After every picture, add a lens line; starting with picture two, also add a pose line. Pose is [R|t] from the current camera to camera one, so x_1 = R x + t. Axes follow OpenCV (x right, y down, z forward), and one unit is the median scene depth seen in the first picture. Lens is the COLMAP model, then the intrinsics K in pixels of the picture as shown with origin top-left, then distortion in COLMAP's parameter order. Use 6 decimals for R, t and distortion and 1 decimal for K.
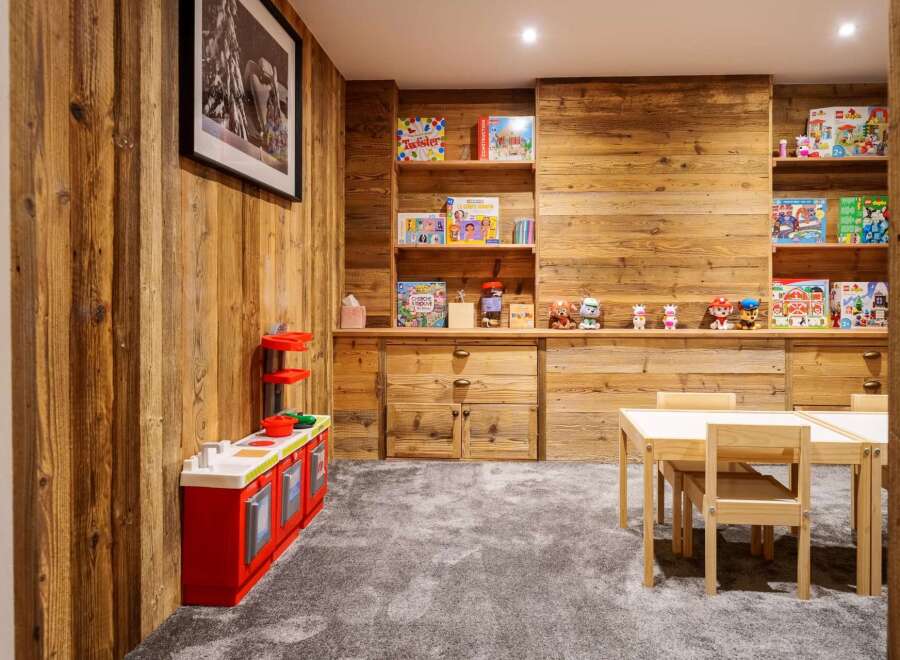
lens RADIAL K [[564.1, 0, 450.6], [0, 564.1, 301.7], [0, 0, 1]] dist [-0.001835, -0.000837]
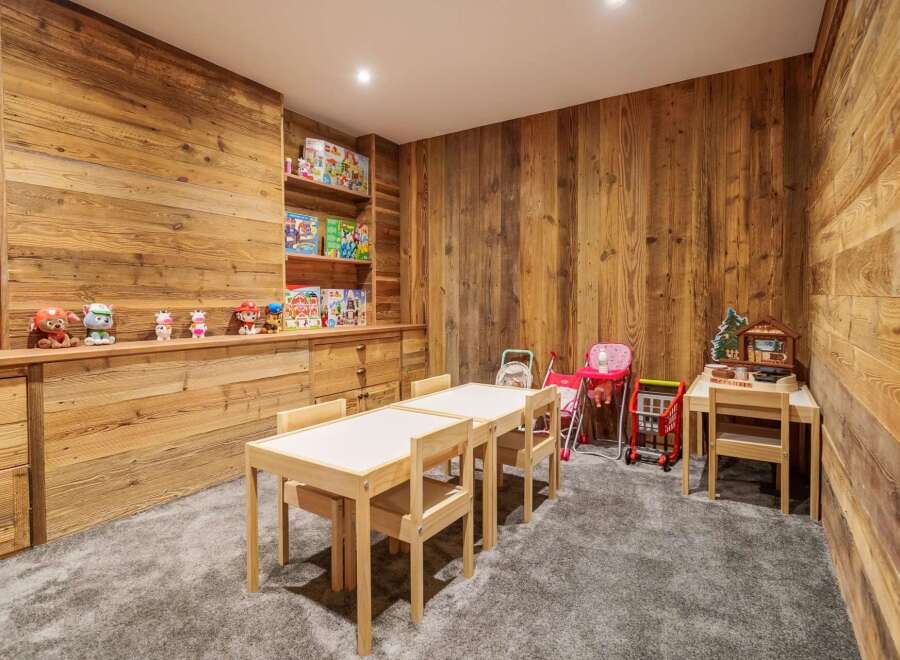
lens RADIAL K [[490.5, 0, 450.1], [0, 490.5, 313.4], [0, 0, 1]] dist [-0.000436, 0.000215]
pose [[0.485830, -0.024524, 0.873709, -0.099037], [0.011081, 0.999699, 0.021899, -0.002685], [-0.873983, -0.000957, 0.485955, 0.265309]]
